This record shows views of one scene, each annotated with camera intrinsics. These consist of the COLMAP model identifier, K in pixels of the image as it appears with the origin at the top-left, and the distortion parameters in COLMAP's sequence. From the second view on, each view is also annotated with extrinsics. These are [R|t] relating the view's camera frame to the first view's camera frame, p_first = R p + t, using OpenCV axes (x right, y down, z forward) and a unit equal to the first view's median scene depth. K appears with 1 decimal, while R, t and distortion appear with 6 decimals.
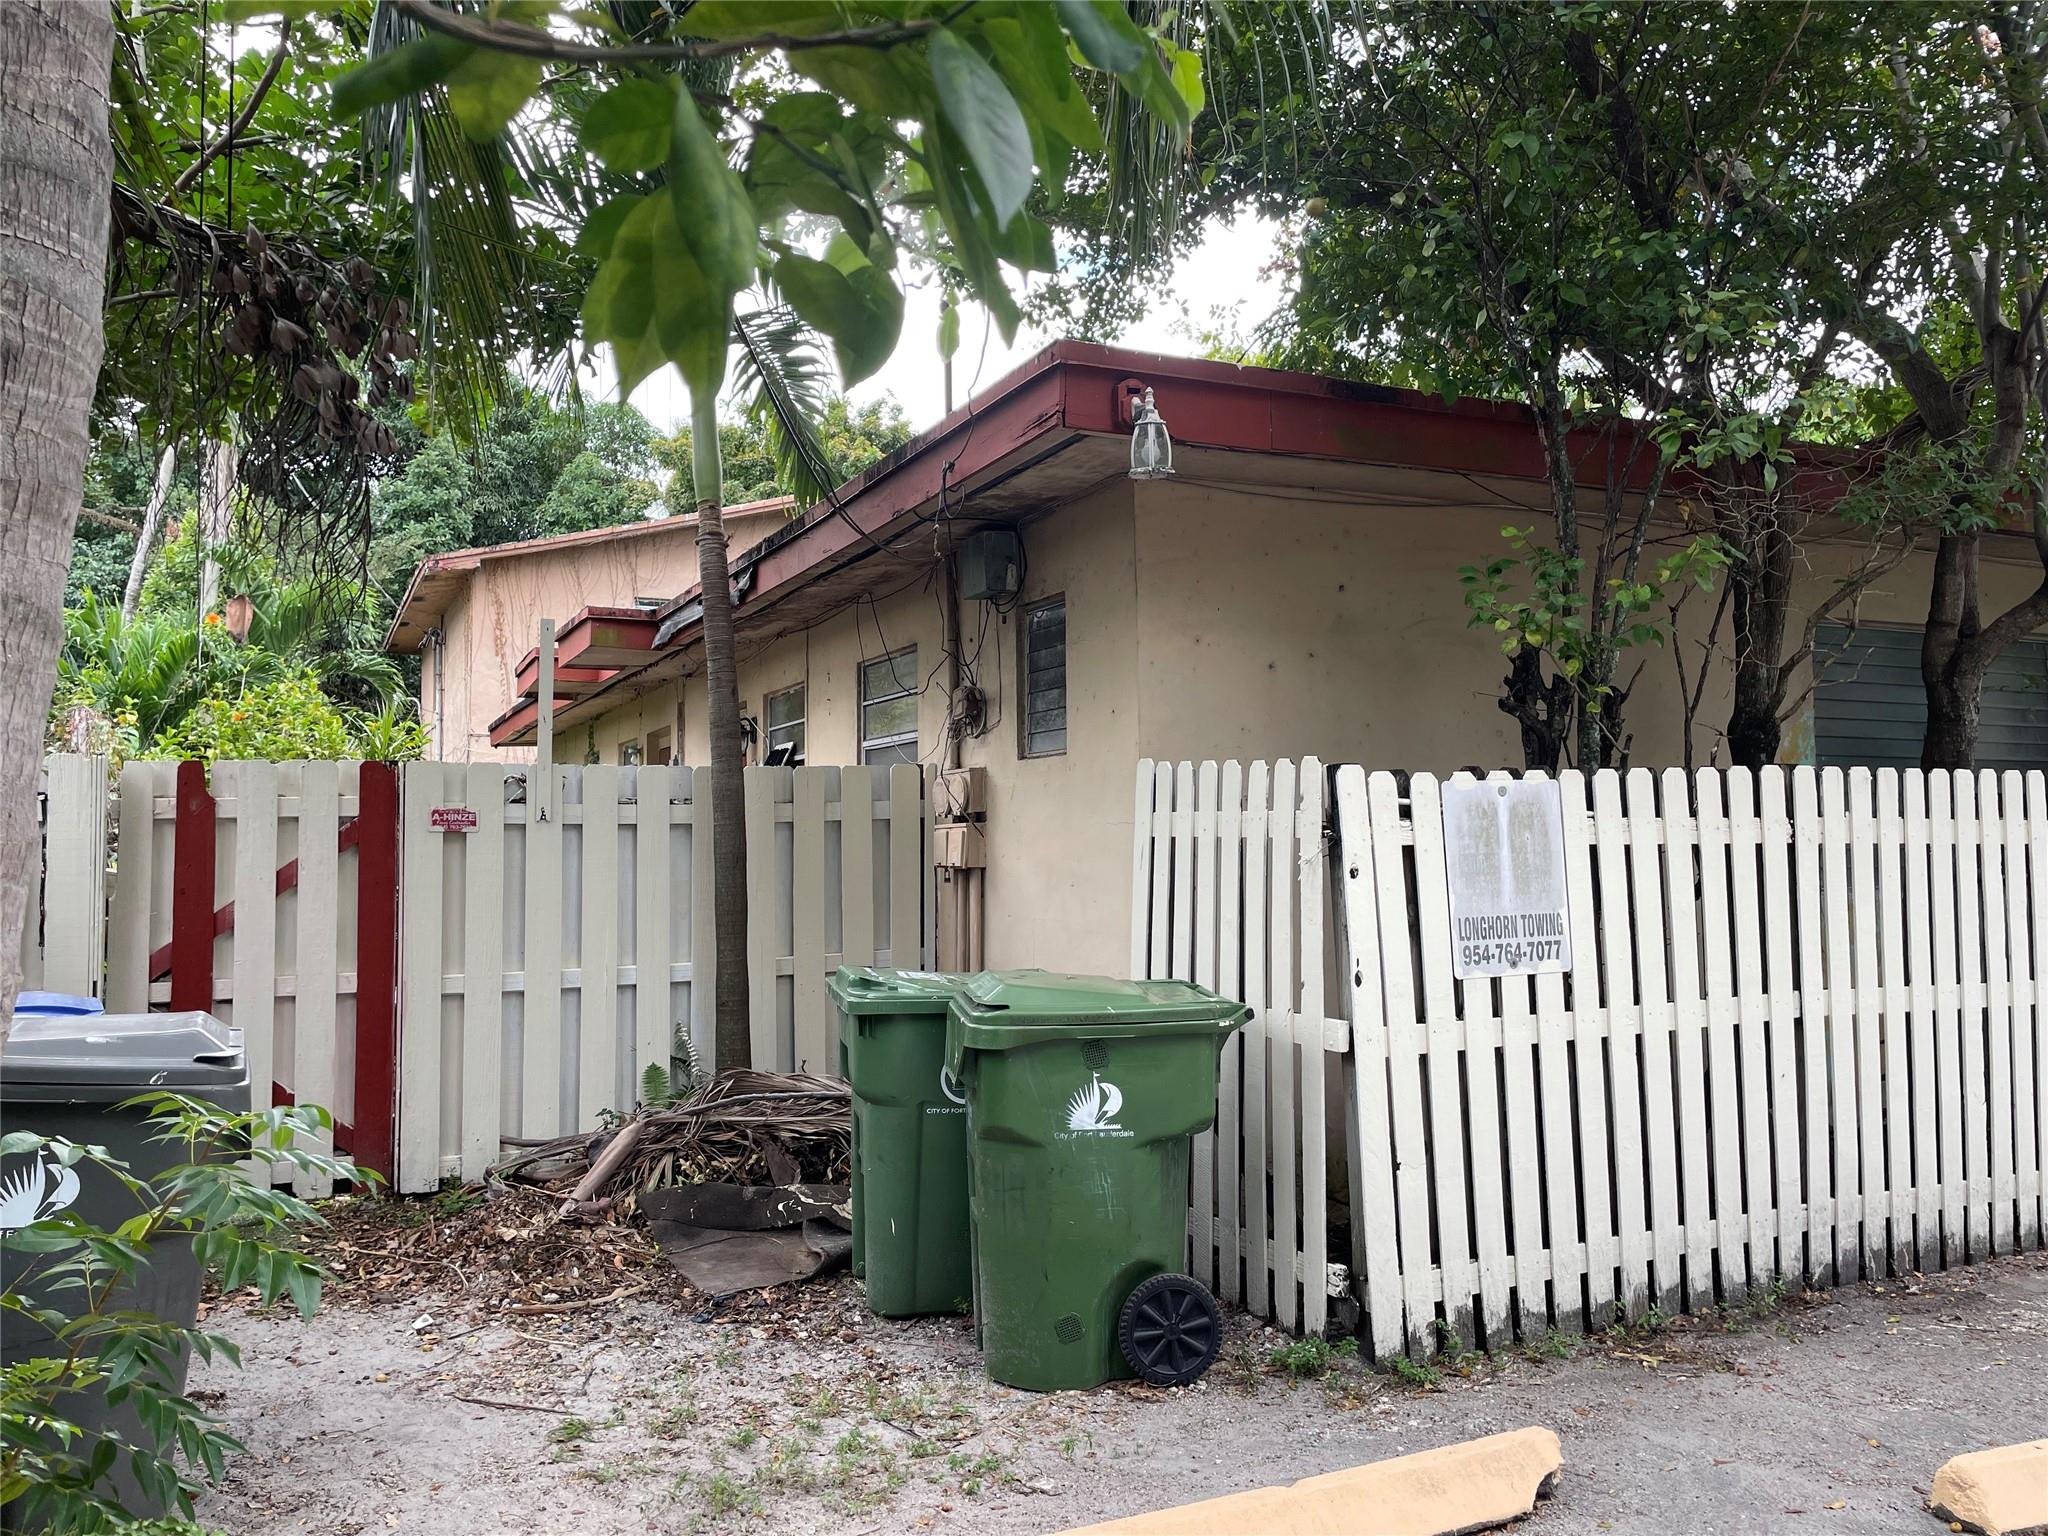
lens RADIAL K [[1547.8, 0, 1026.4], [0, 1547.8, 752.4], [0, 0, 1]] dist [0.075070, -0.076327]
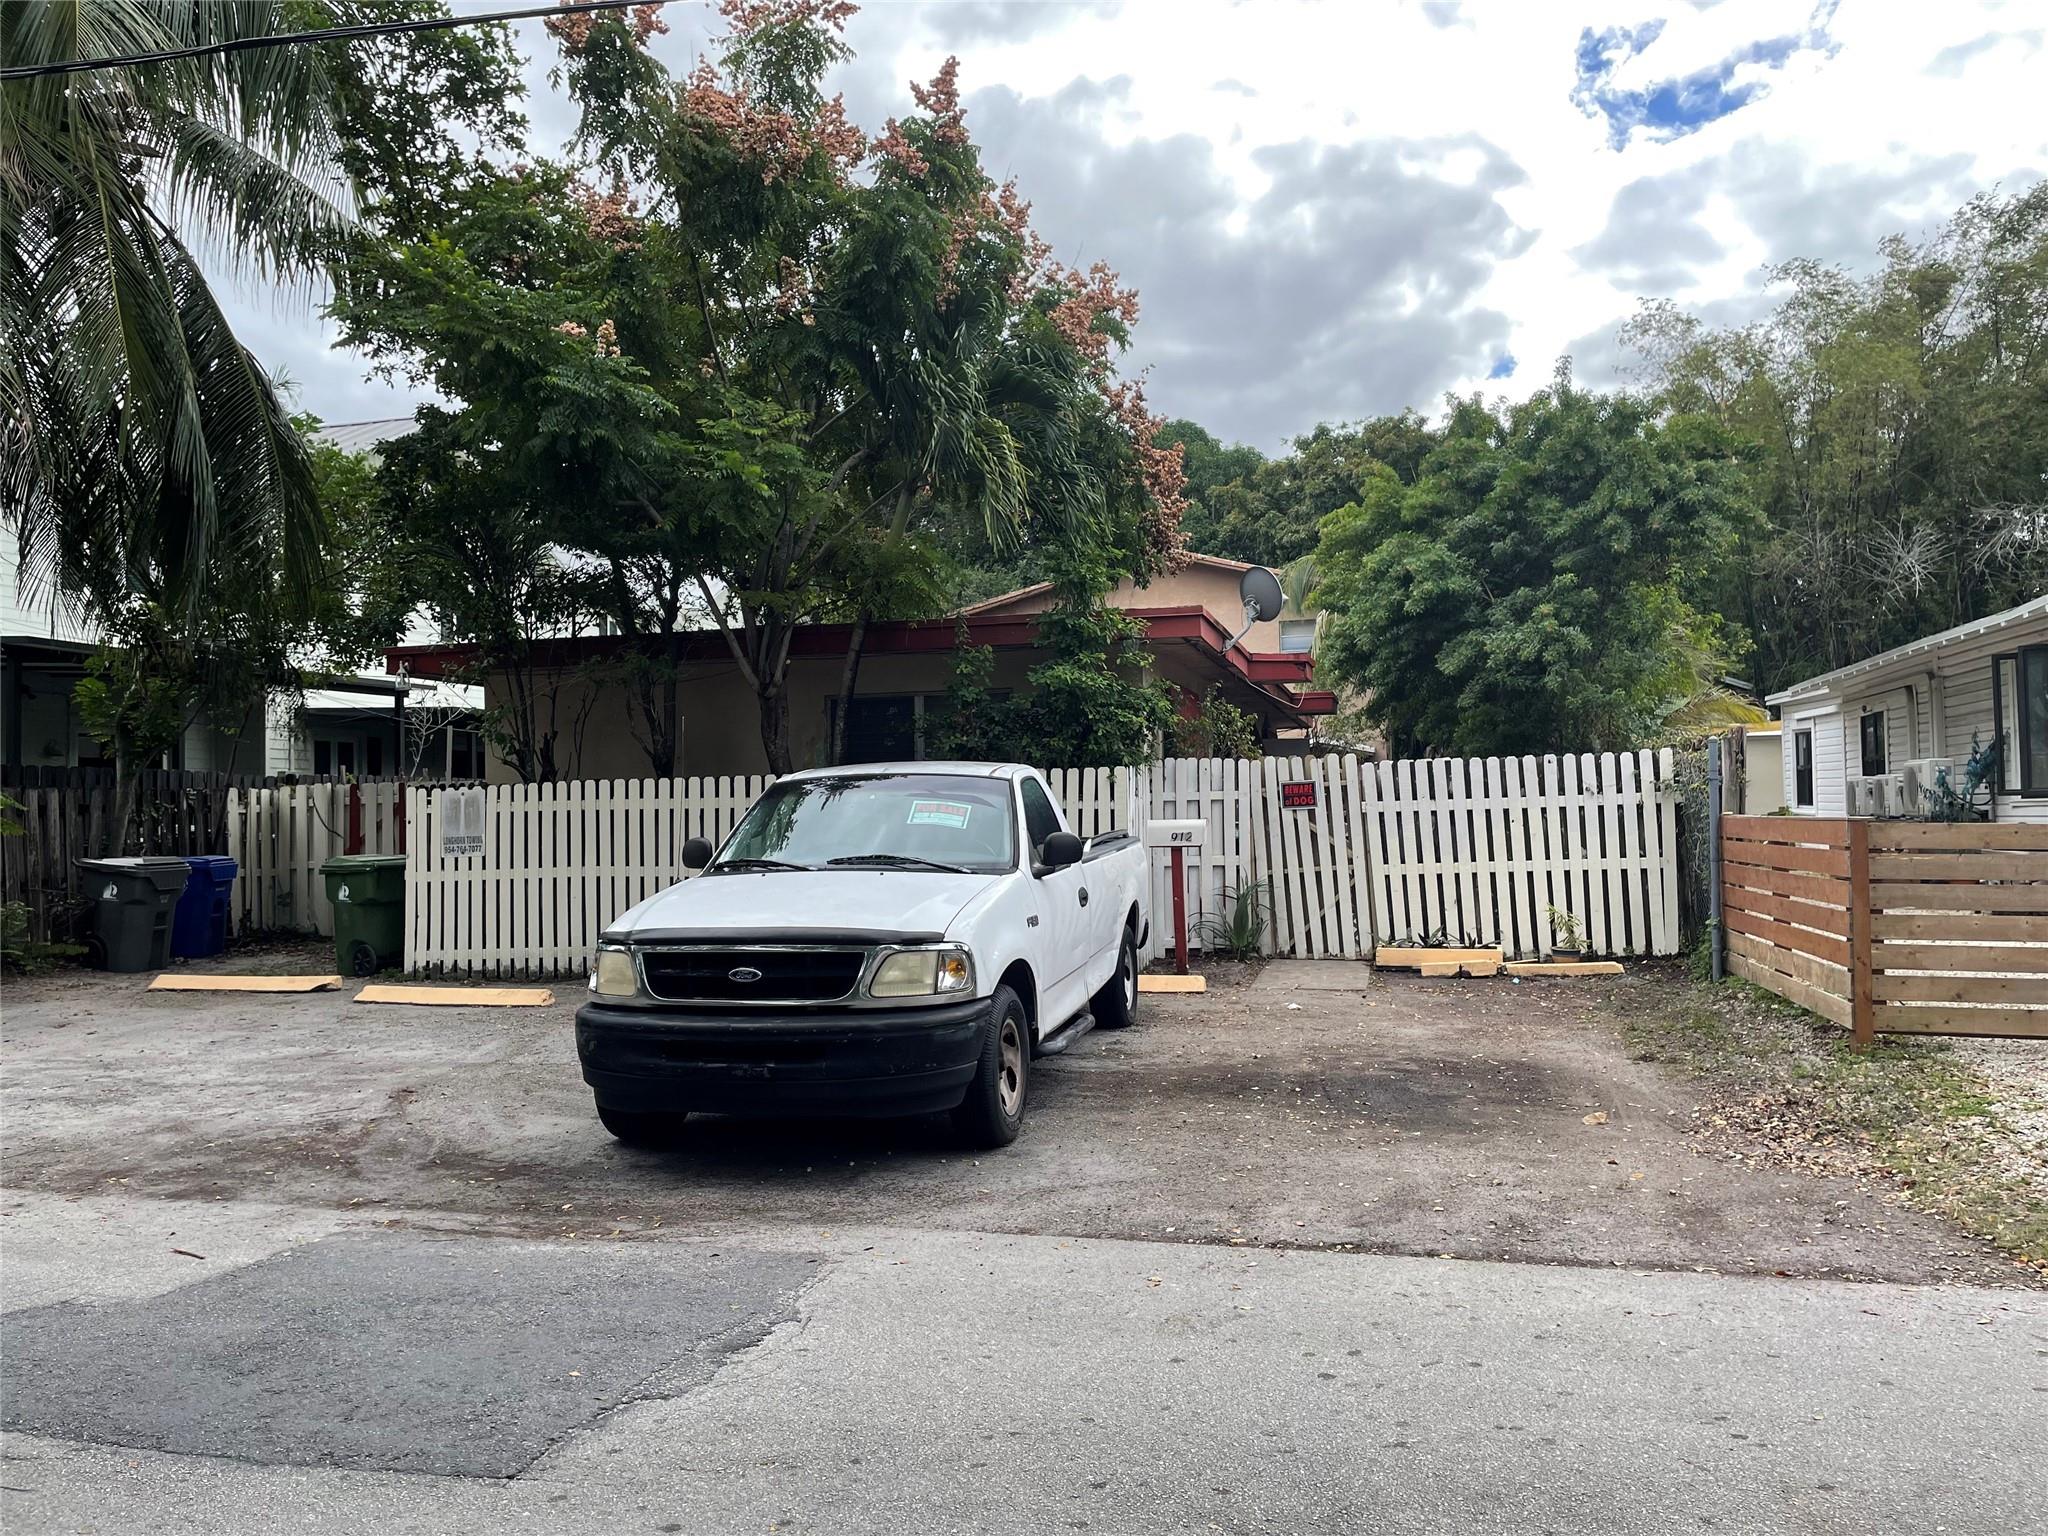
lens RADIAL K [[1546.6, 0, 1029.9], [0, 1546.6, 743.2], [0, 0, 1]] dist [0.094840, -0.121893]
pose [[0.772679, -0.033659, -0.633904, 3.007564], [0.048423, 0.998809, 0.005990, -0.037553], [0.632947, -0.035324, 0.773388, -0.597419]]
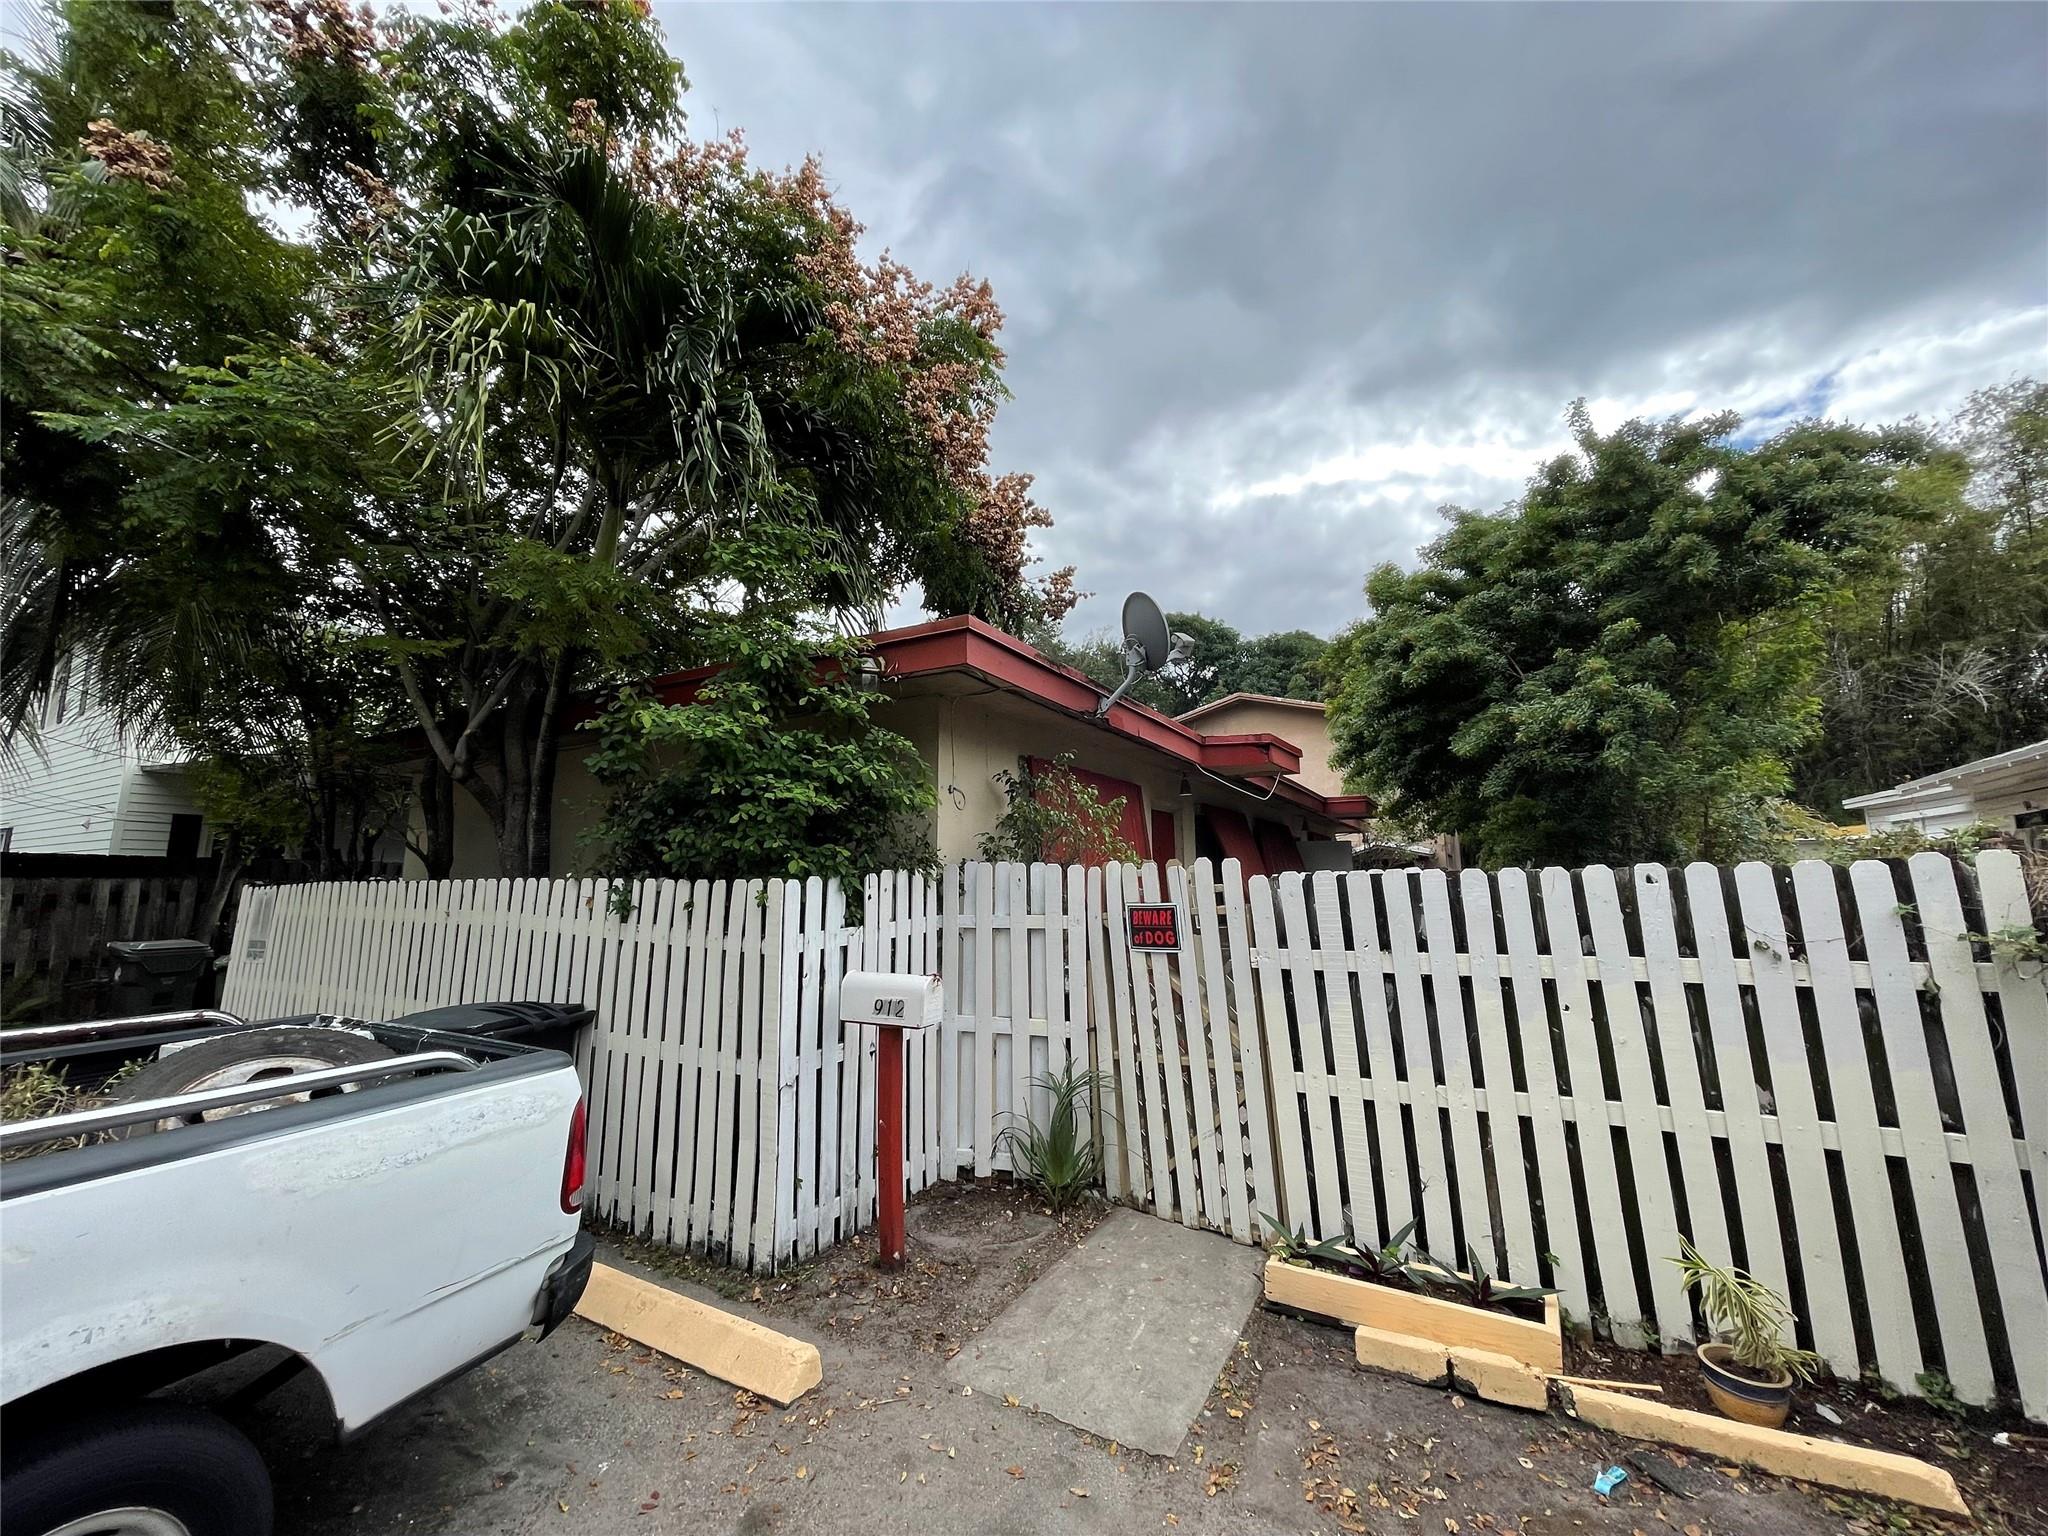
lens RADIAL K [[830.7, 0, 1008.6], [0, 830.7, 756.1], [0, 0, 1]] dist [-0.000328, 0.000583]
pose [[0.562251, -0.120288, -0.818171, 2.254423], [0.045511, 0.992366, -0.114622, 0.009899], [0.825713, 0.027210, 0.563434, 1.265768]]
